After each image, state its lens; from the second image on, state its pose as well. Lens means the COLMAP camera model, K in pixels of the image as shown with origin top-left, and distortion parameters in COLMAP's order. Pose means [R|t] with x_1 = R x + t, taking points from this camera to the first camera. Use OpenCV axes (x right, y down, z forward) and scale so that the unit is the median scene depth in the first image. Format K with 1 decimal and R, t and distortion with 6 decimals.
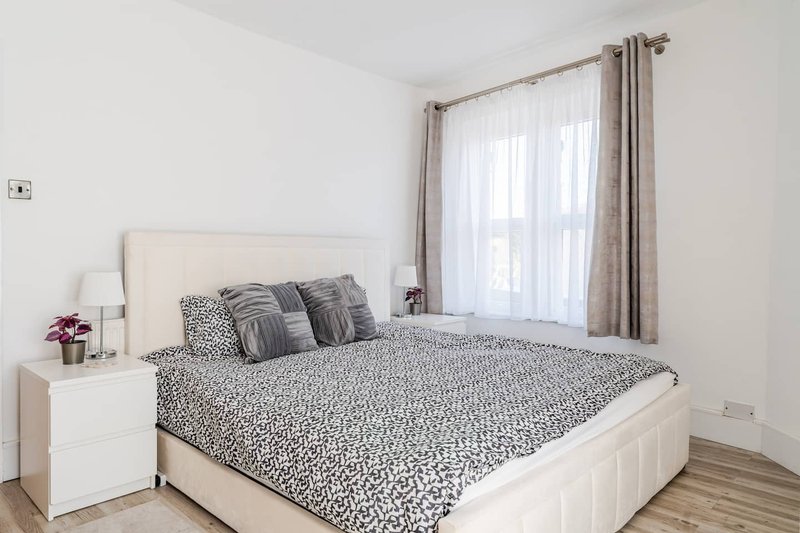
lens RADIAL K [[516.5, 0, 406.2], [0, 516.5, 269.6], [0, 0, 1]] dist [0.010910, -0.002176]
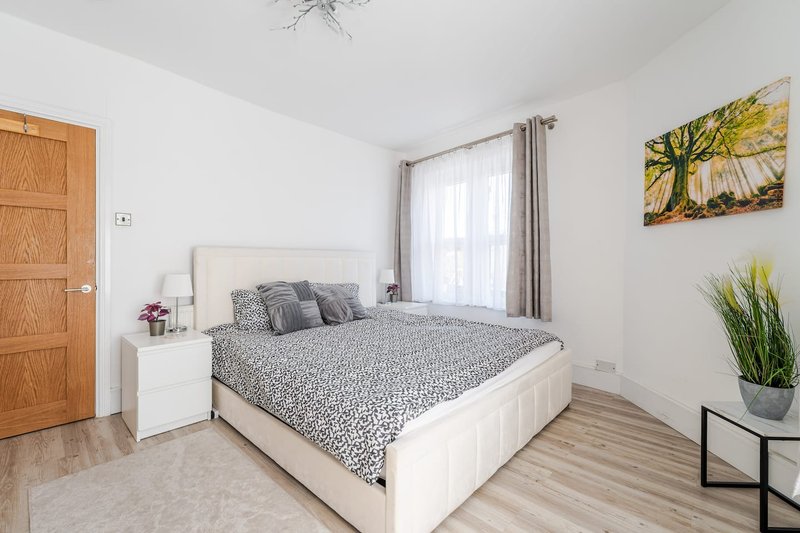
lens RADIAL K [[341.8, 0, 396.3], [0, 341.8, 264.8], [0, 0, 1]] dist [-0.003933, -0.000341]
pose [[0.999999, -0.001182, -0.001012, 0.043470], [0.001162, 0.999807, -0.019628, -0.001942], [0.001035, 0.019627, 0.999807, 0.014435]]
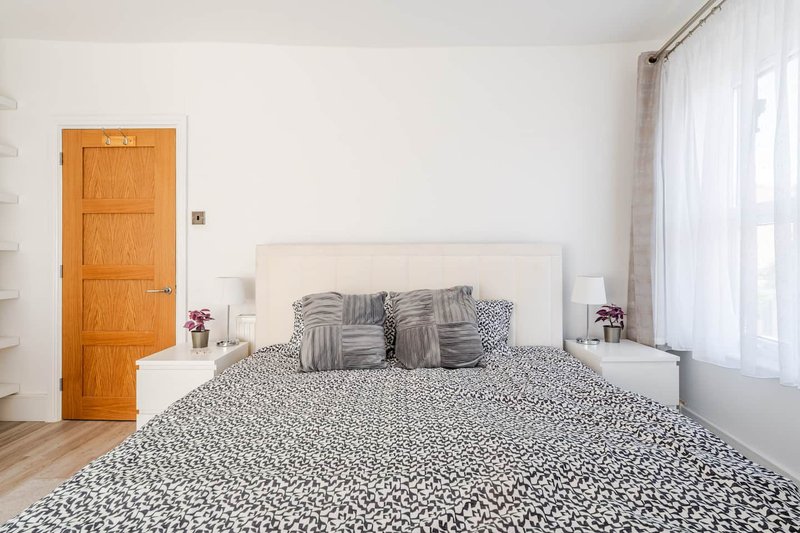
lens RADIAL K [[430.8, 0, 402.6], [0, 430.8, 264.2], [0, 0, 1]] dist [0.001560, -0.000370]
pose [[0.677172, 0.003609, -0.735816, 0.449749], [-0.016951, 0.999799, -0.010696, -0.023536], [0.735630, 0.019716, 0.677097, 0.562253]]
